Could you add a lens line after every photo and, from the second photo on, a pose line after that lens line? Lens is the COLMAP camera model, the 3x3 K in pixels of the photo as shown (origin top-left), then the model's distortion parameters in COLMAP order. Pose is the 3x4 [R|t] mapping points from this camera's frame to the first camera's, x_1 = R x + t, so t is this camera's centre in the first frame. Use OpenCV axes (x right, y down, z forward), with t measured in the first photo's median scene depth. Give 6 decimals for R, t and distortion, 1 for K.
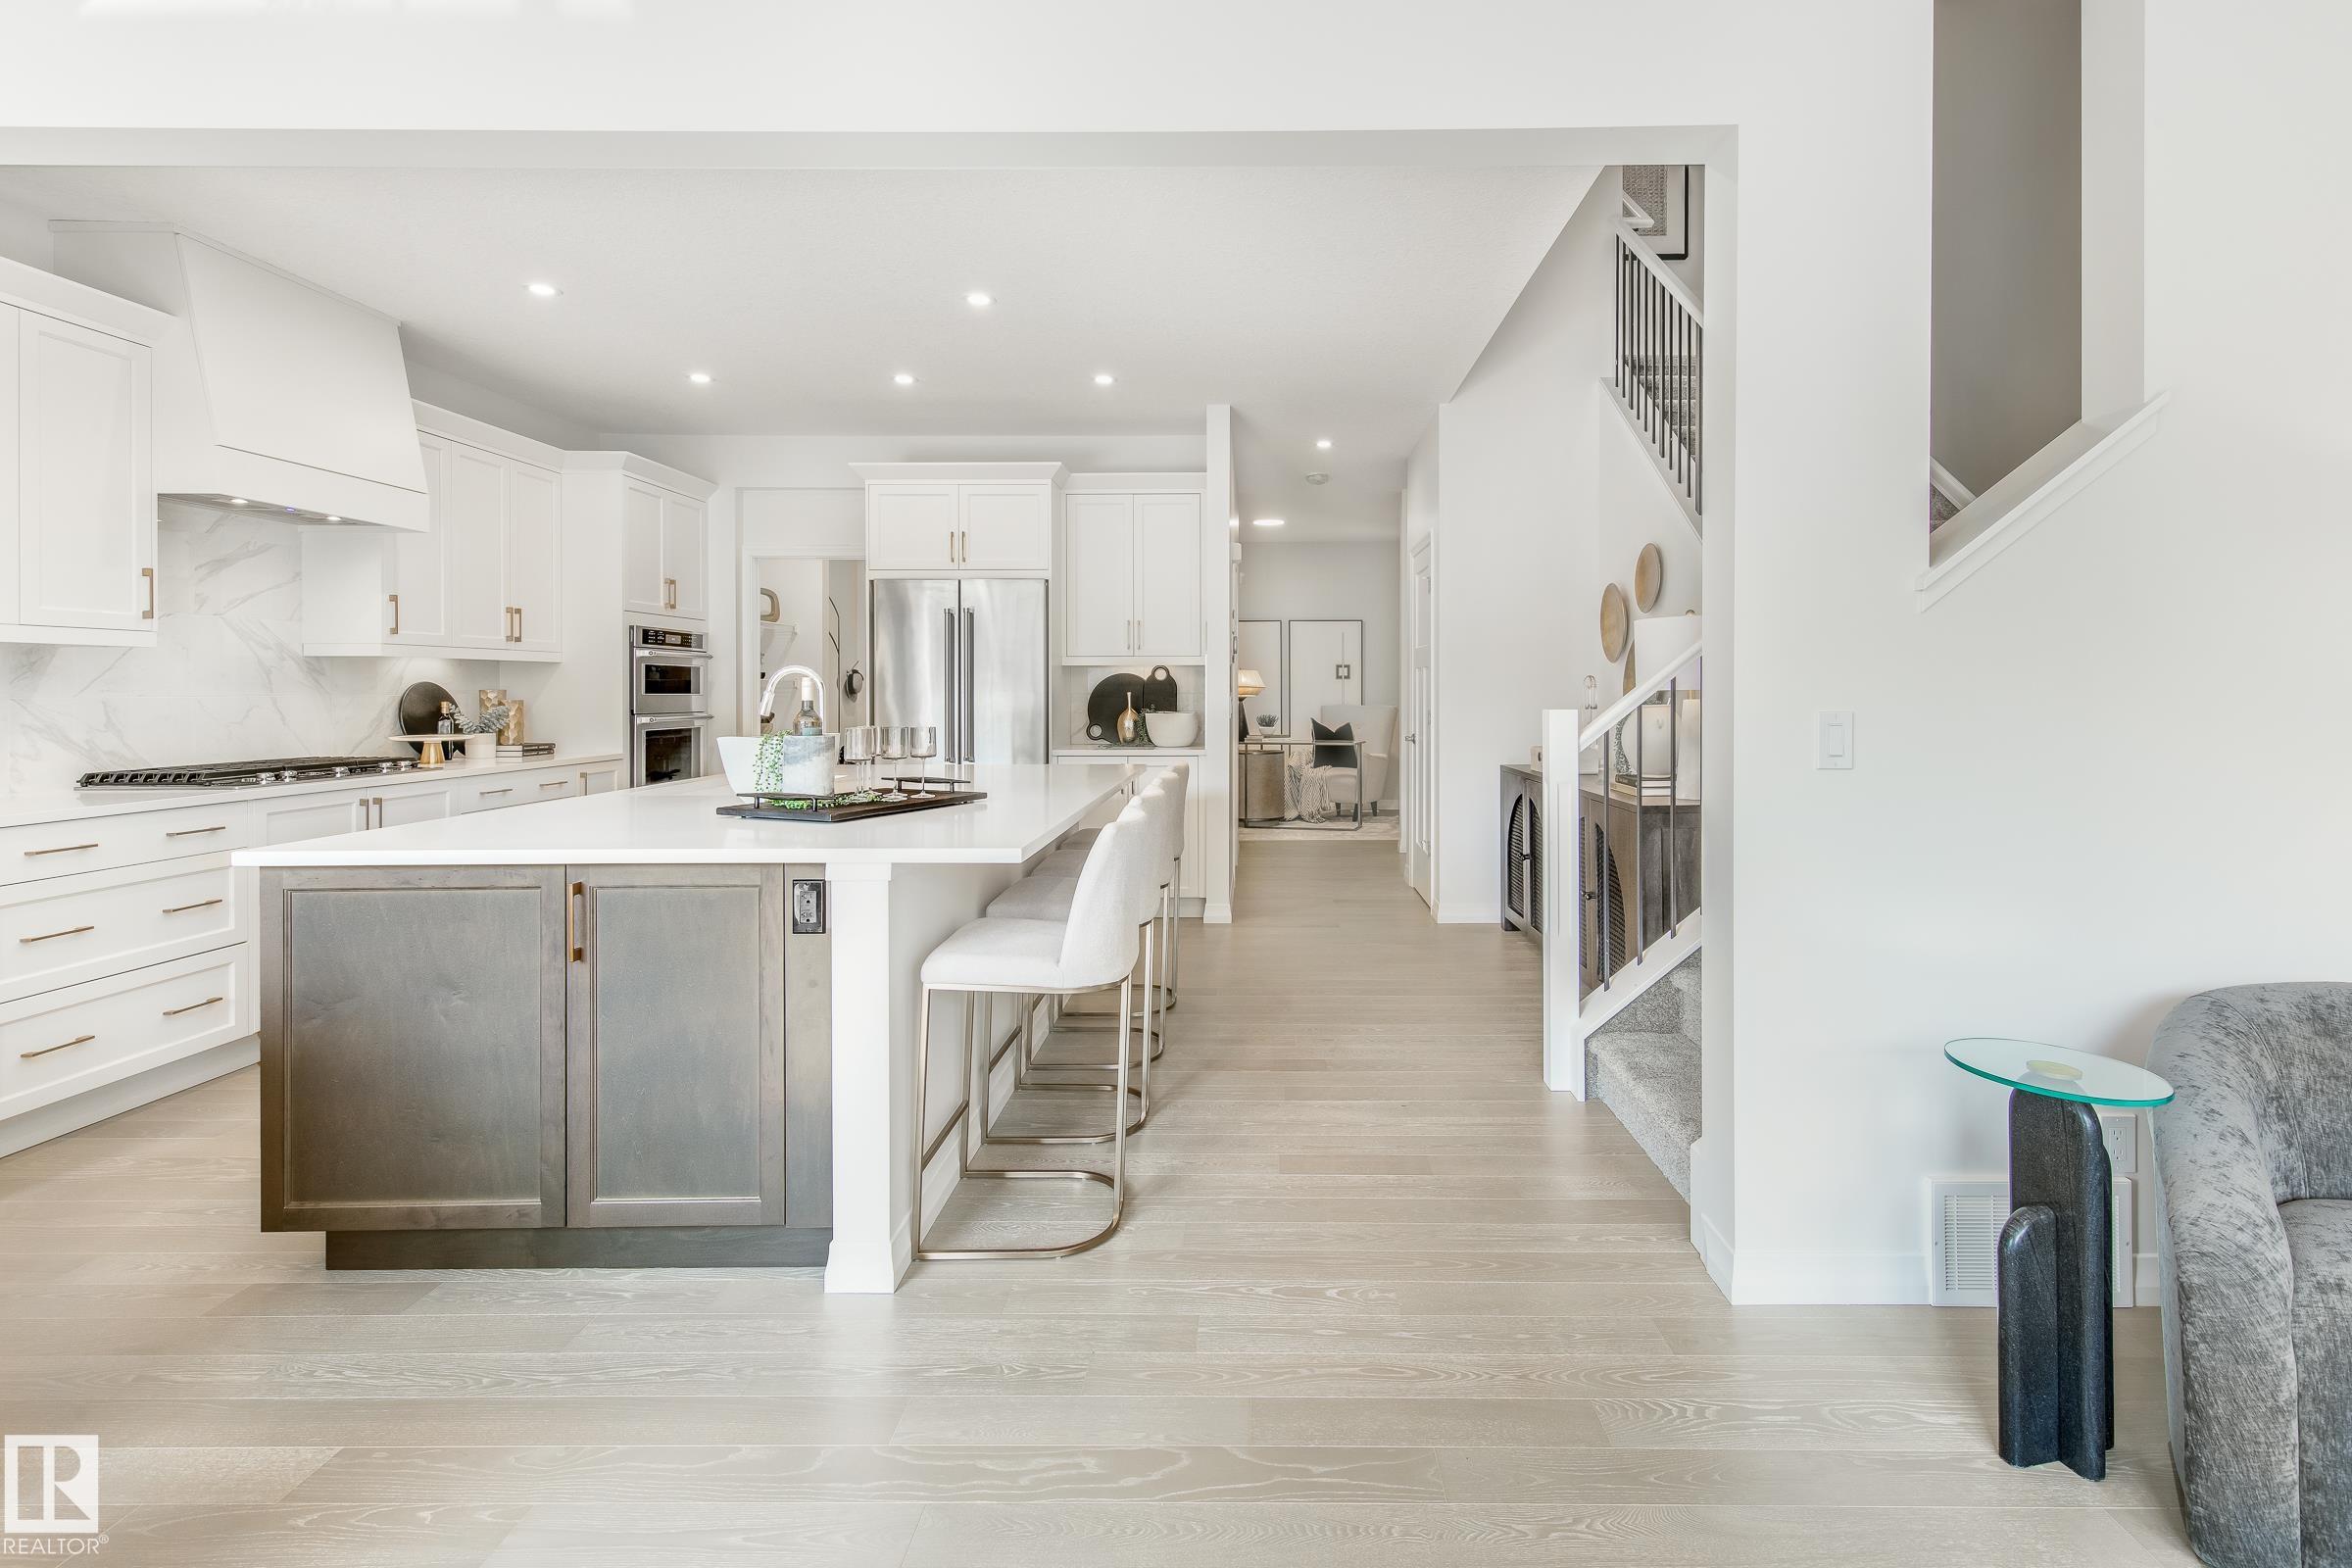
lens RADIAL K [[1201.1, 0, 1176.3], [0, 1201.1, 768.4], [0, 0, 1]] dist [-0.003191, -0.001671]
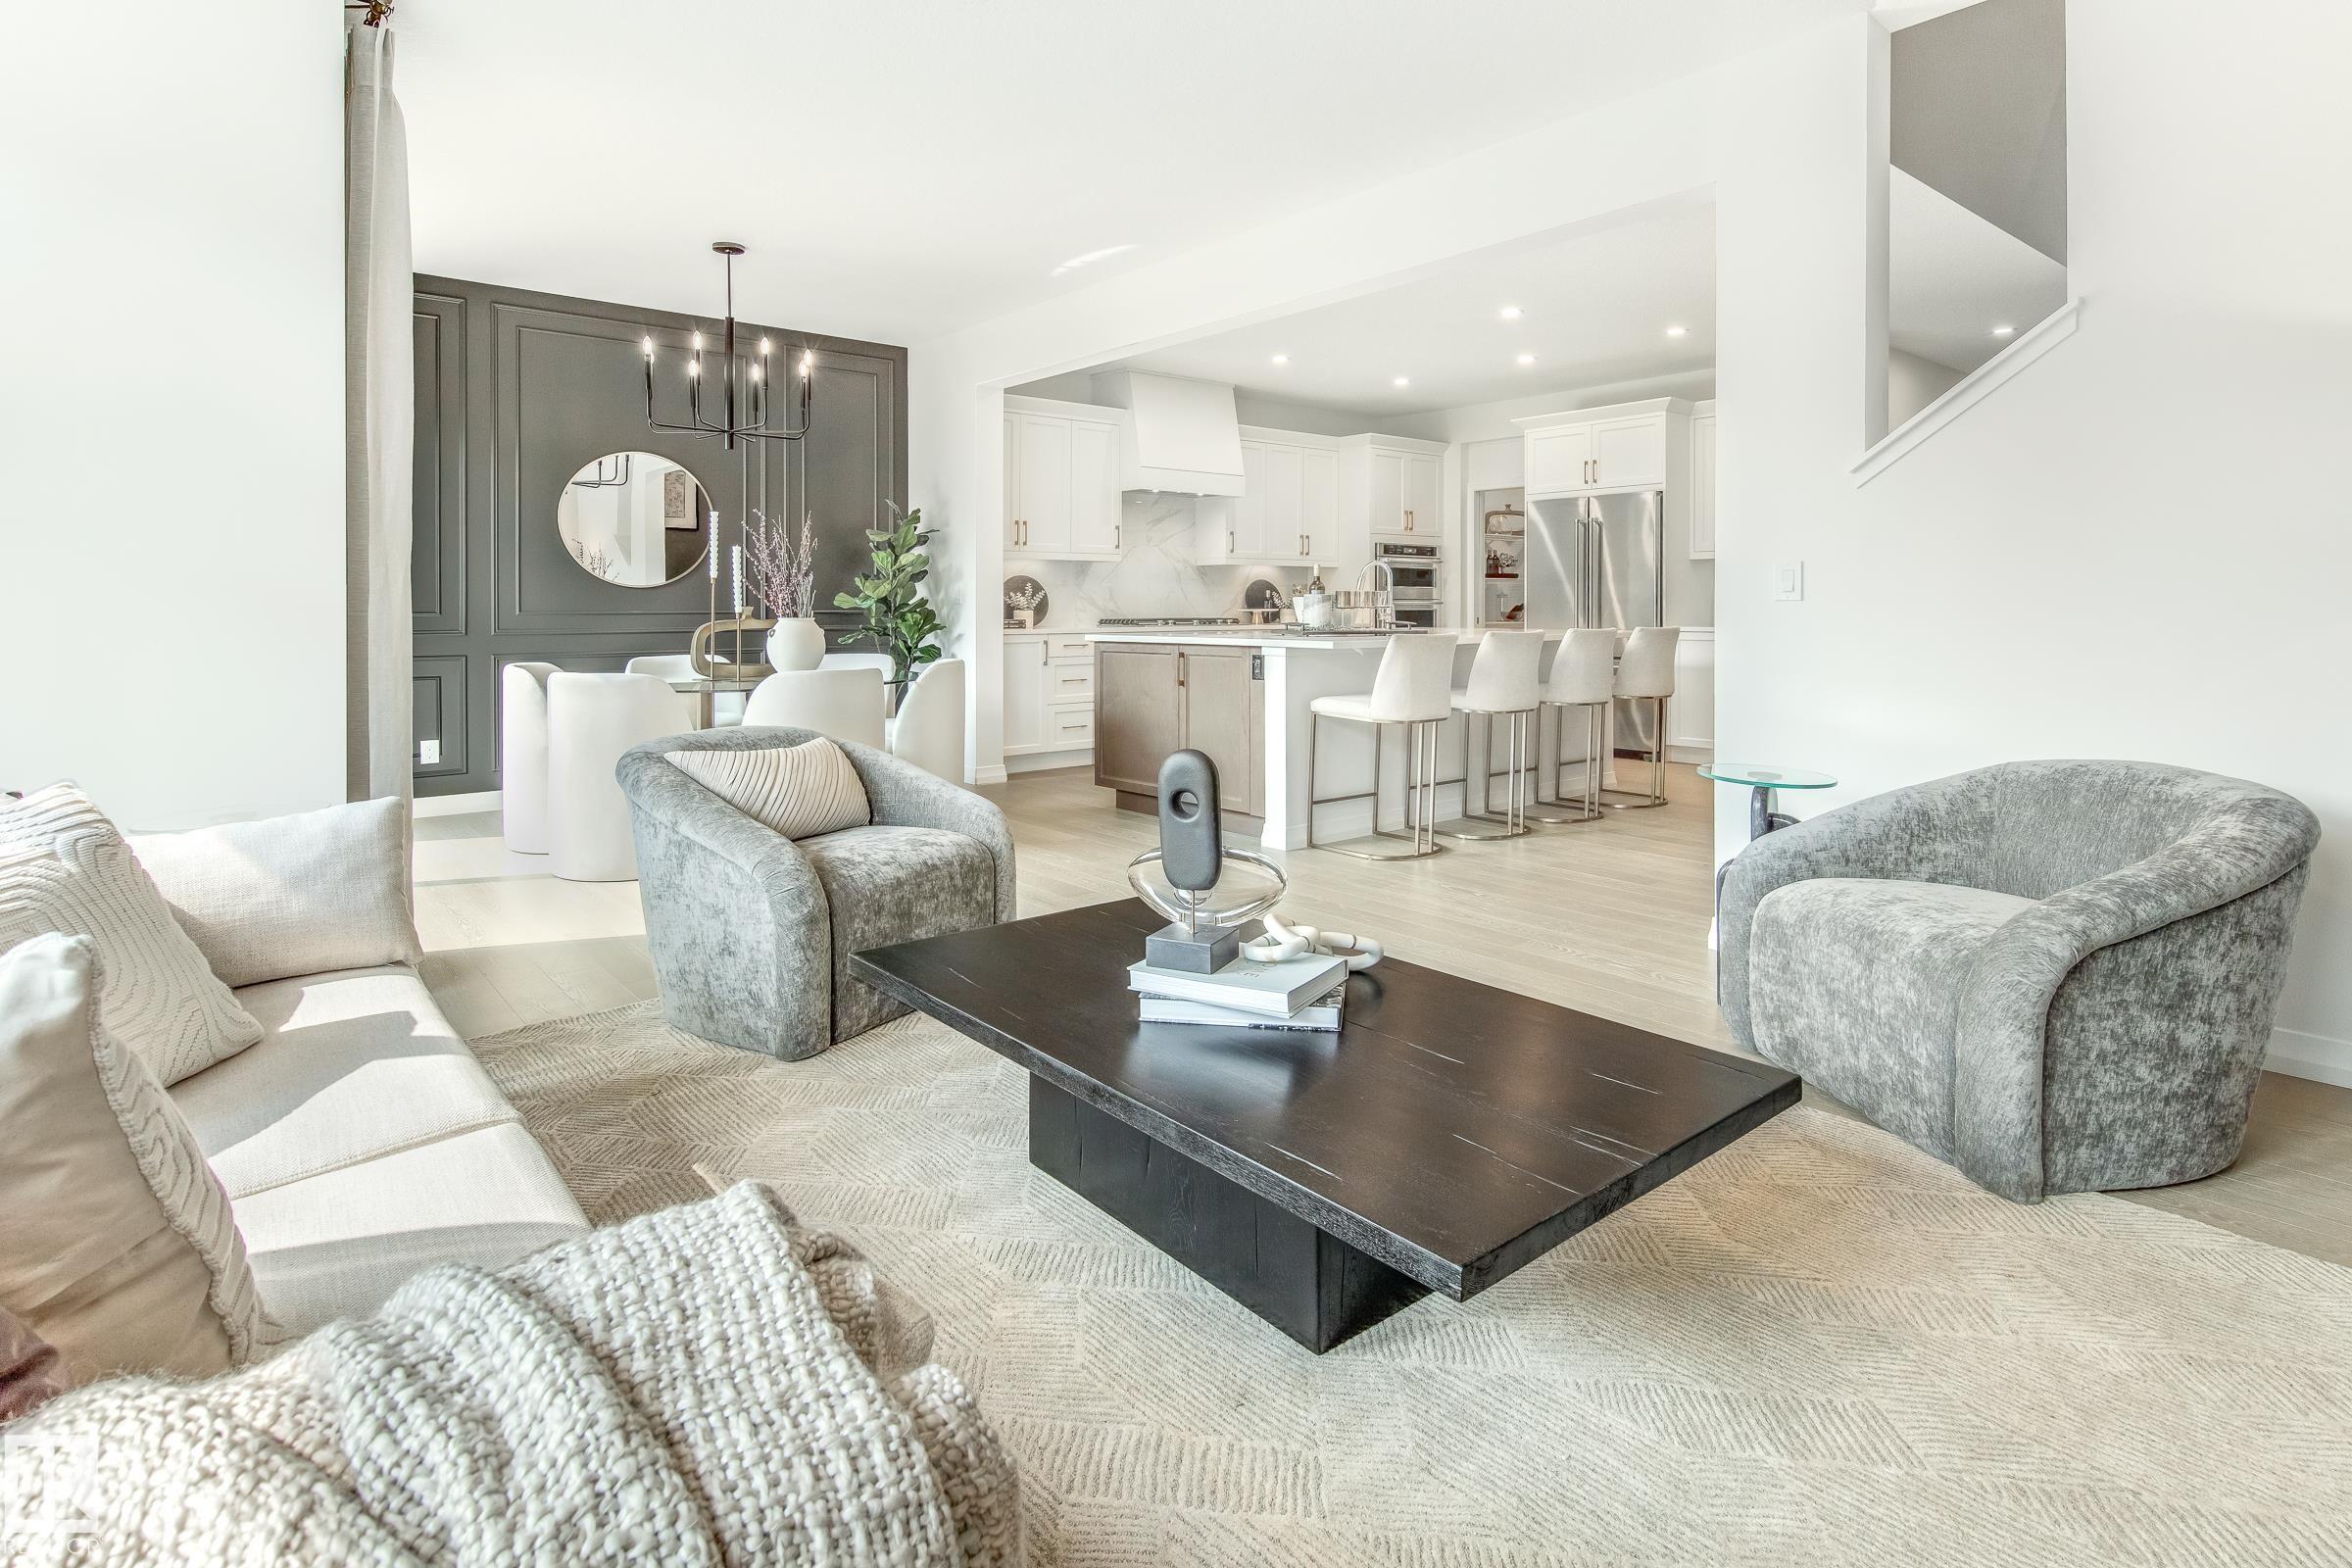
lens RADIAL K [[1201.1, 0, 1183.1], [0, 1201.1, 790.3], [0, 0, 1]] dist [-0.003191, -0.001671]
pose [[0.663867, 0.103730, -0.740622, 0.679834], [-0.044011, 0.994036, 0.099773, 0.069456], [0.746555, -0.033640, 0.664473, -0.302776]]
